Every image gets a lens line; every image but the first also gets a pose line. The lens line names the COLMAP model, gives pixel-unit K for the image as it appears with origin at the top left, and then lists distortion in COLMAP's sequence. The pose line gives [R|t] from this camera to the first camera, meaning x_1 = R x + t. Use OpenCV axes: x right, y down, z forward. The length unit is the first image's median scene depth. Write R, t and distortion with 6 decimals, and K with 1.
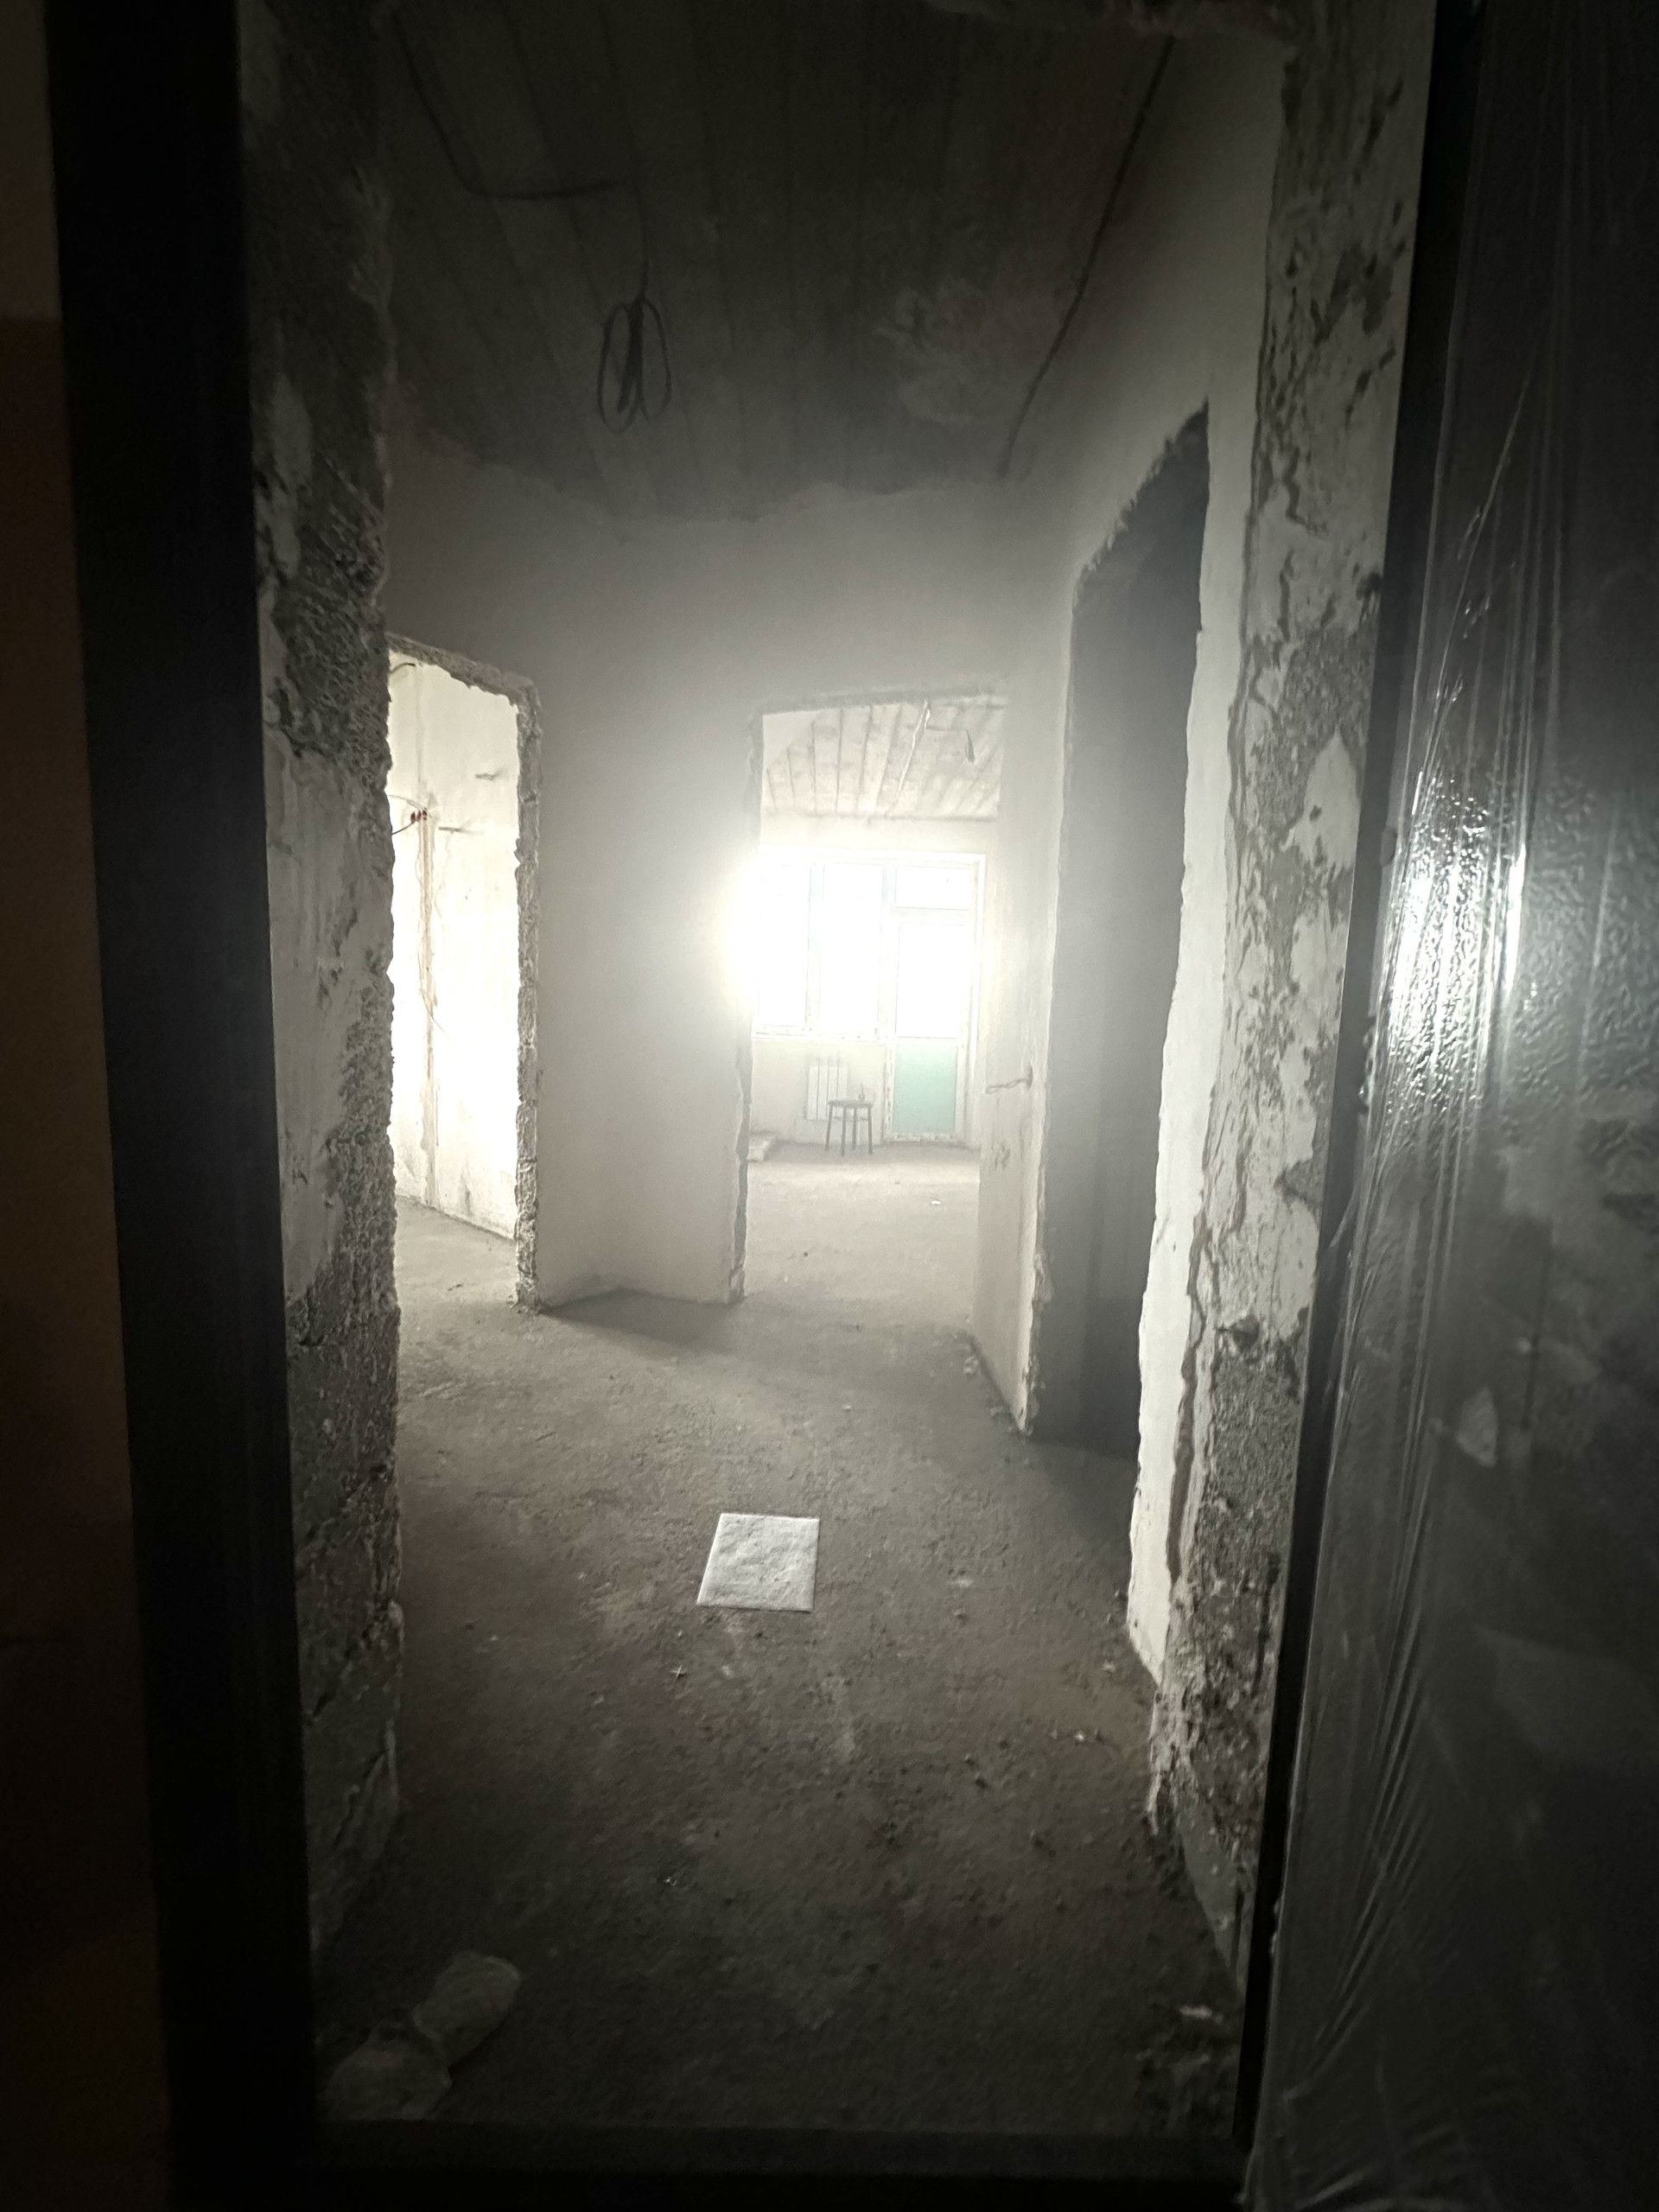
lens RADIAL K [[883.8, 0, 832.1], [0, 883.8, 1104.6], [0, 0, 1]] dist [-0.001024, 0.000525]
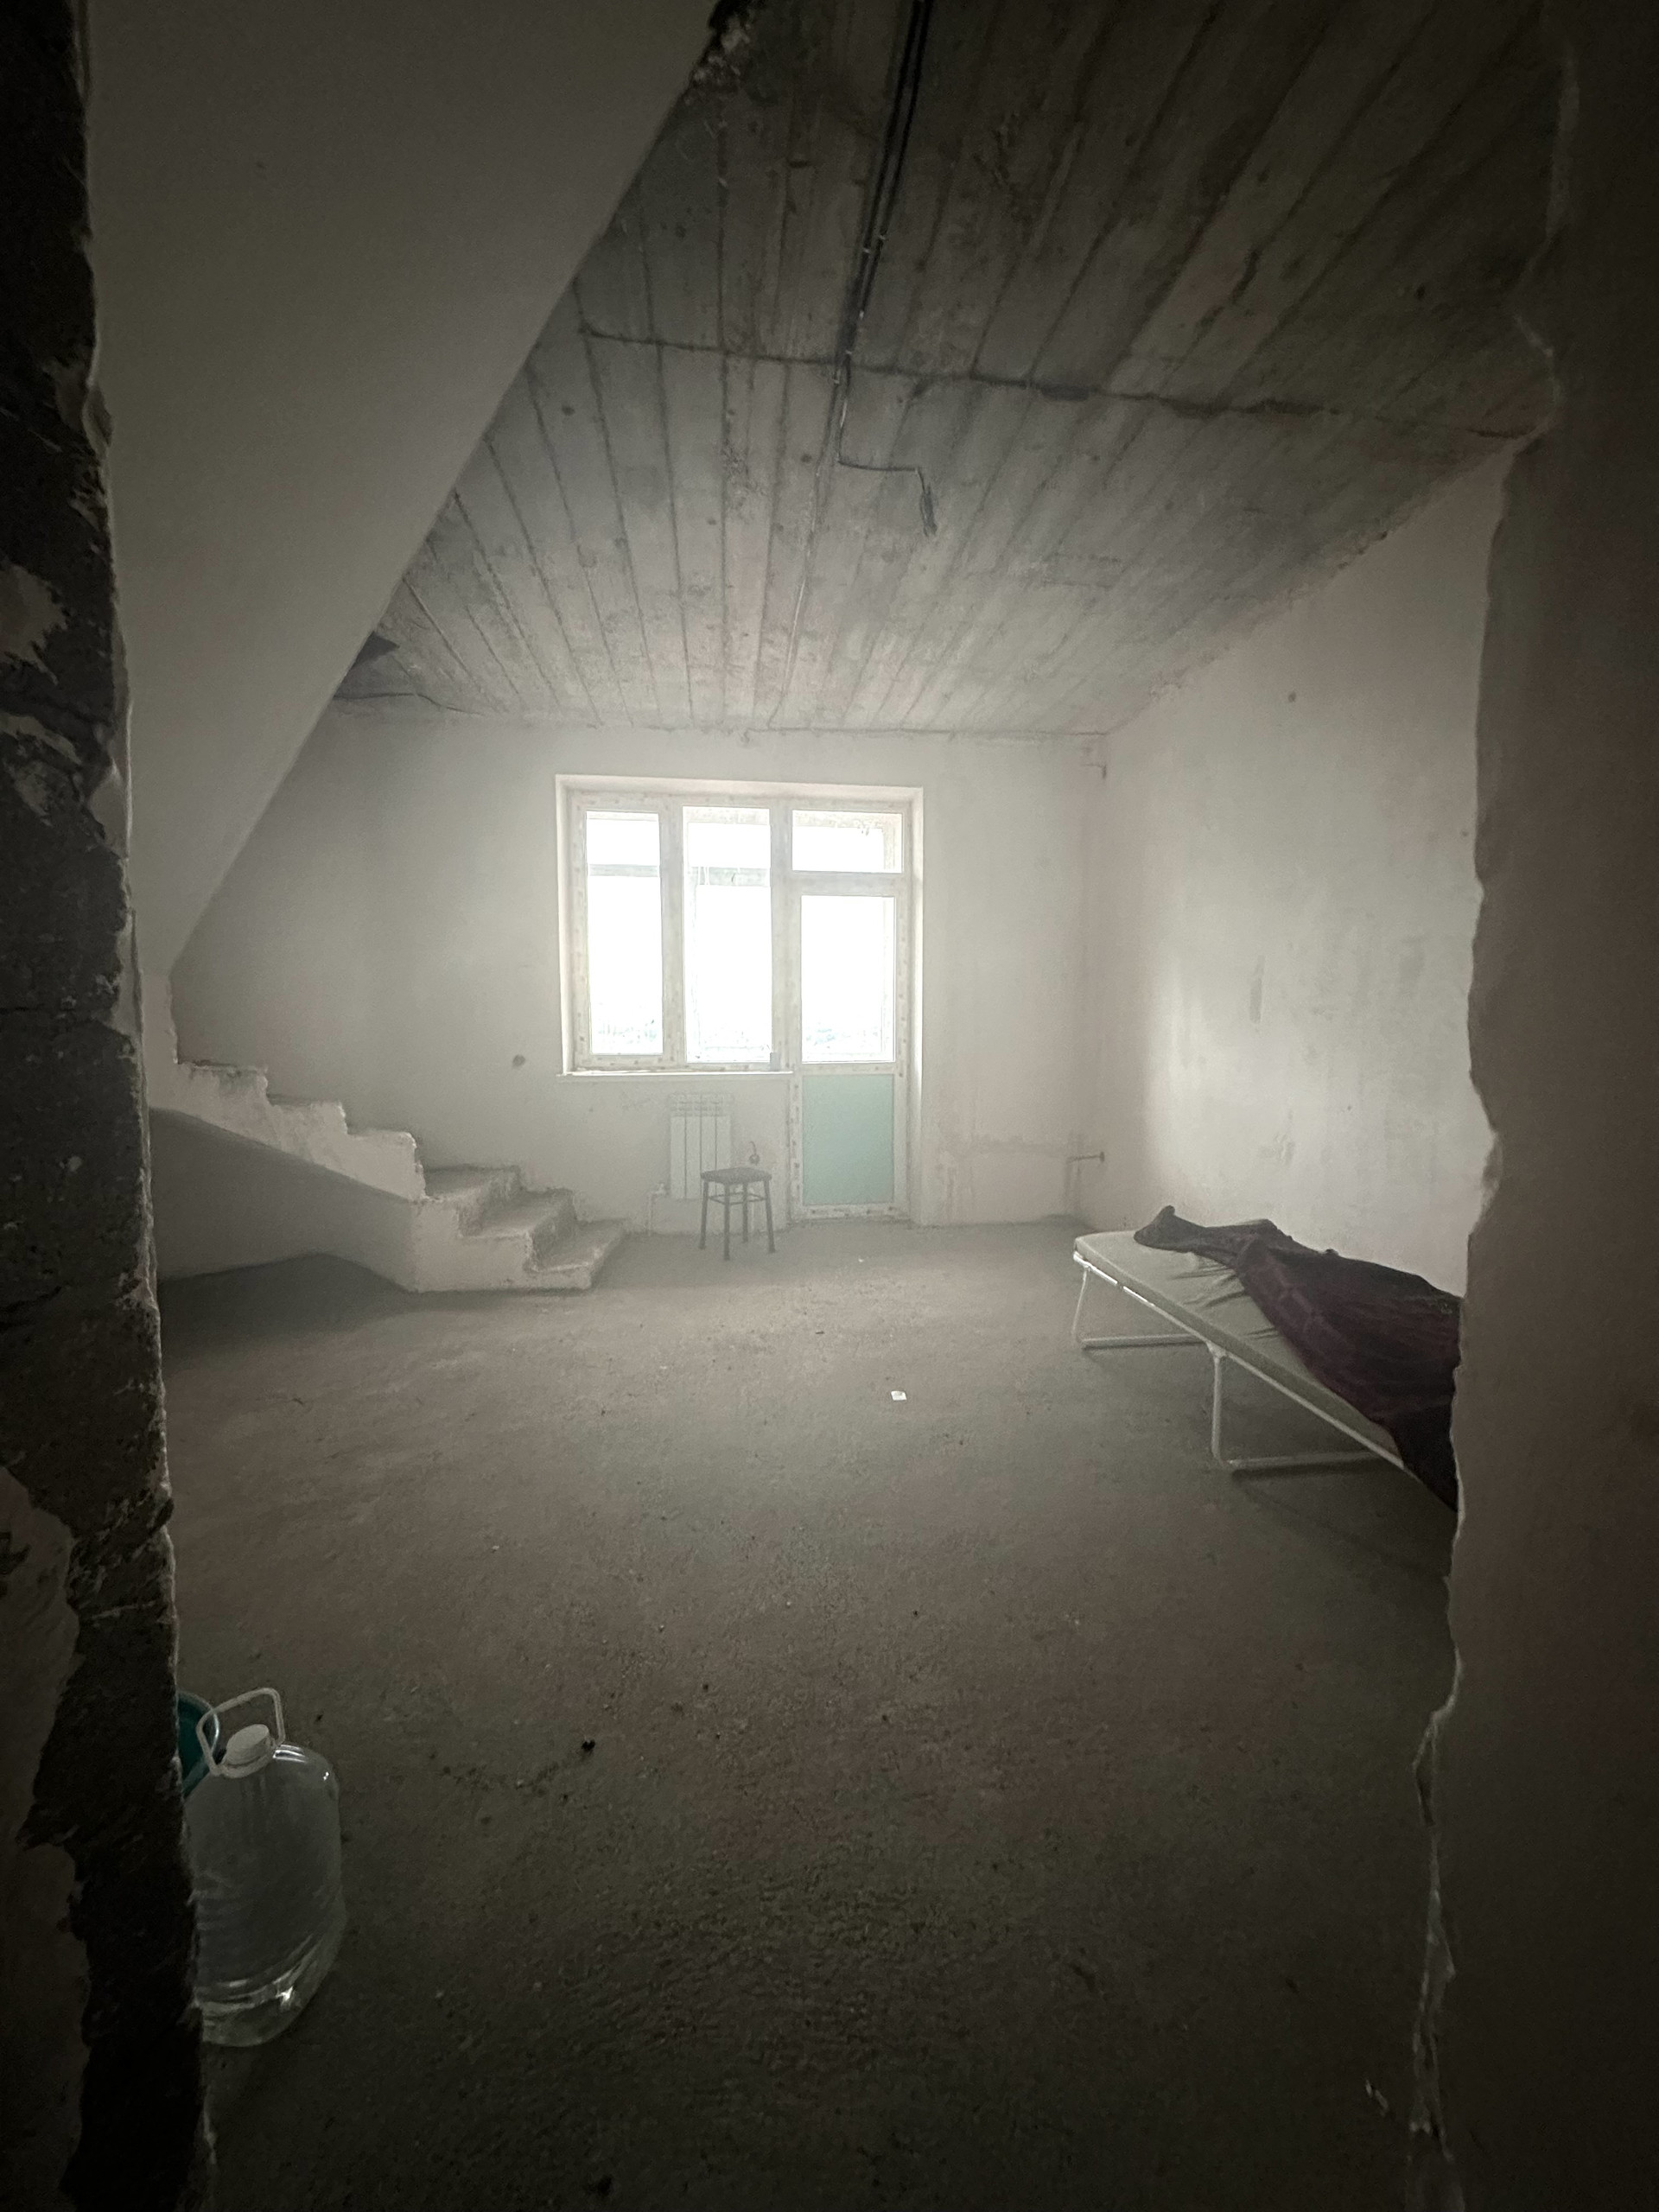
lens RADIAL K [[883.8, 0, 832.1], [0, 883.8, 1104.6], [0, 0, 1]] dist [-0.001024, 0.000525]
pose [[0.992780, -0.045937, 0.110802, 0.021107], [0.047576, 0.998793, -0.012191, -0.040752], [-0.110108, 0.017374, 0.993768, 0.357940]]
